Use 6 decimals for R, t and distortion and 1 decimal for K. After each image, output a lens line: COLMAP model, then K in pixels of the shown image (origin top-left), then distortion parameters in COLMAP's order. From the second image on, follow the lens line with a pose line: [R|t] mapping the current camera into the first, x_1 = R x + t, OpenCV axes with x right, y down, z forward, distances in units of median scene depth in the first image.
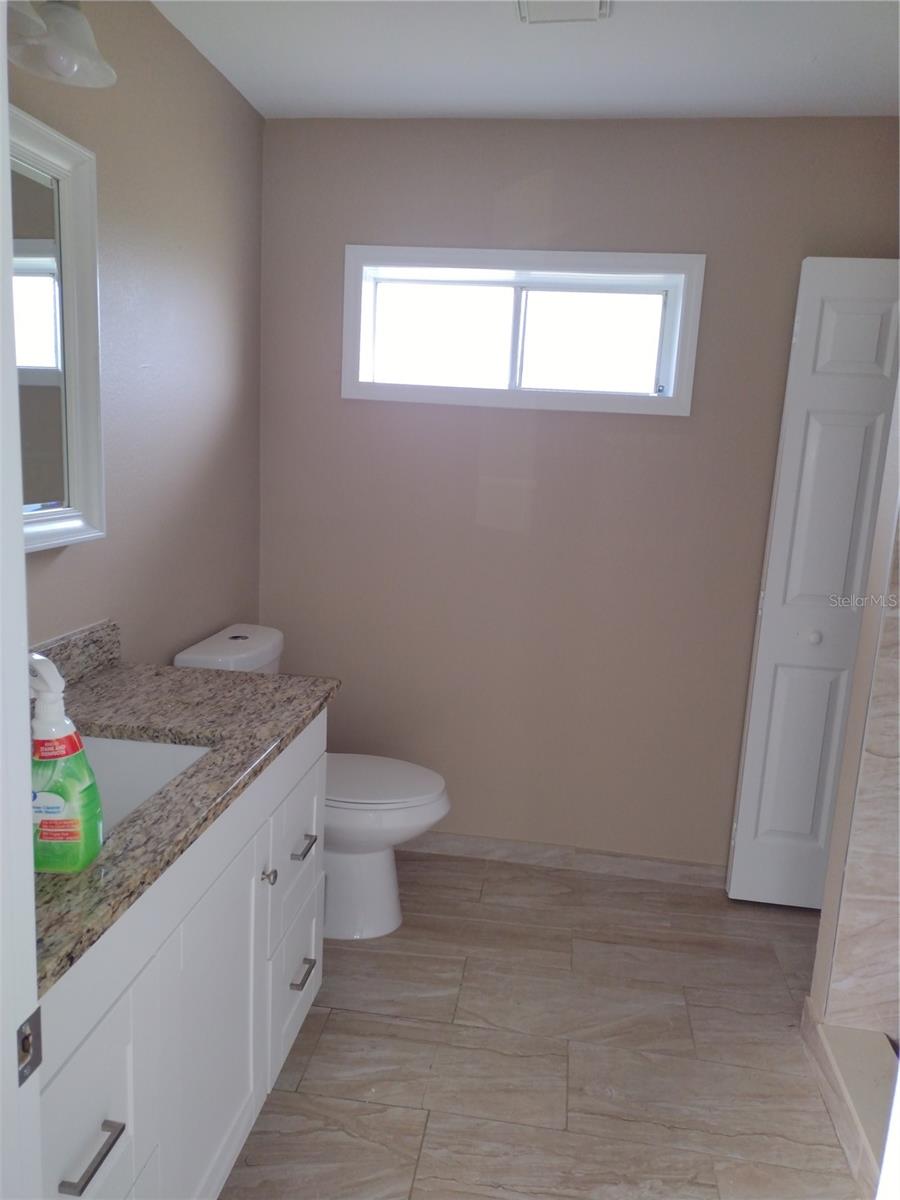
lens RADIAL K [[885.2, 0, 454.2], [0, 885.2, 602.6], [0, 0, 1]] dist [0.046310, -0.049420]
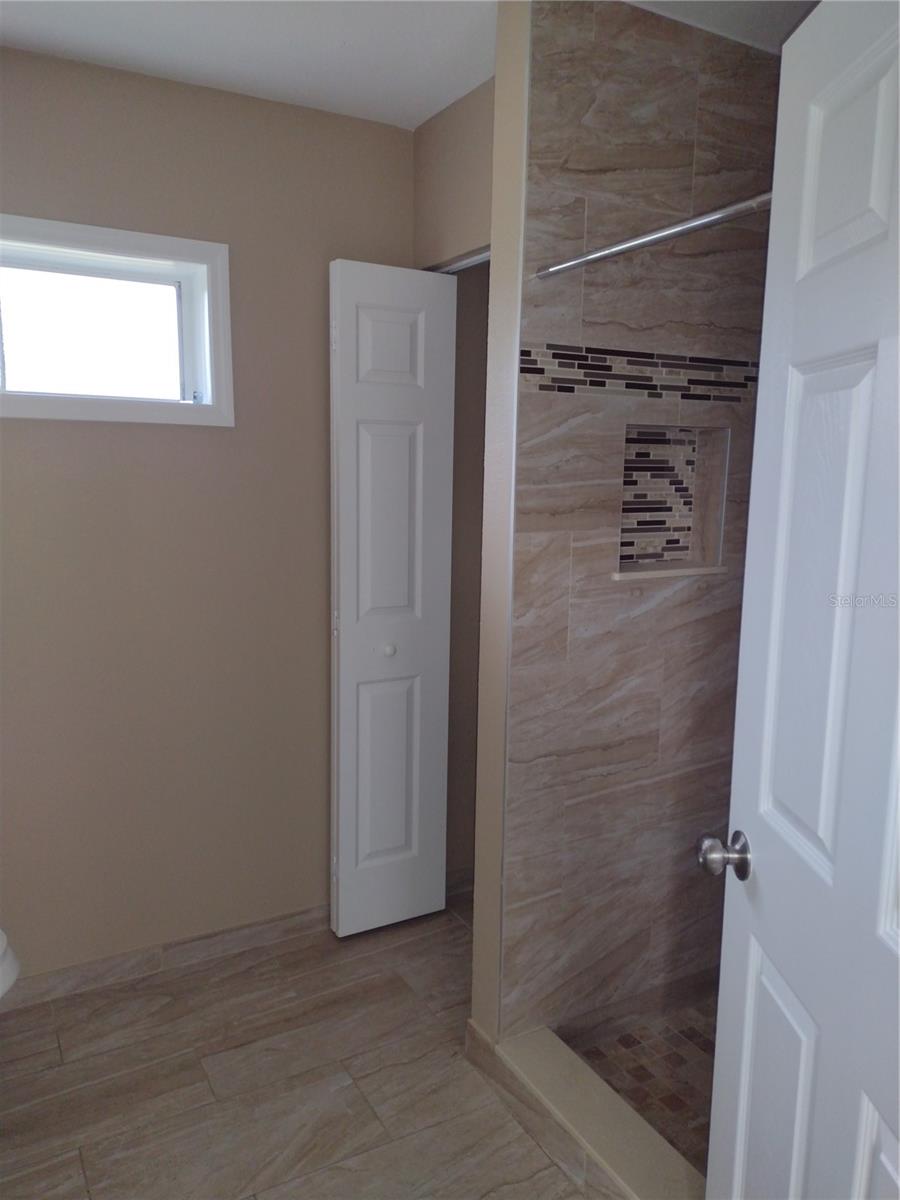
lens RADIAL K [[885.2, 0, 448.1], [0, 885.2, 596.2], [0, 0, 1]] dist [0.046310, -0.049420]
pose [[0.792320, -0.130262, 0.596038, -0.121246], [0.134486, 0.990201, 0.037631, -0.047656], [-0.595099, 0.050343, 0.802074, 0.174243]]
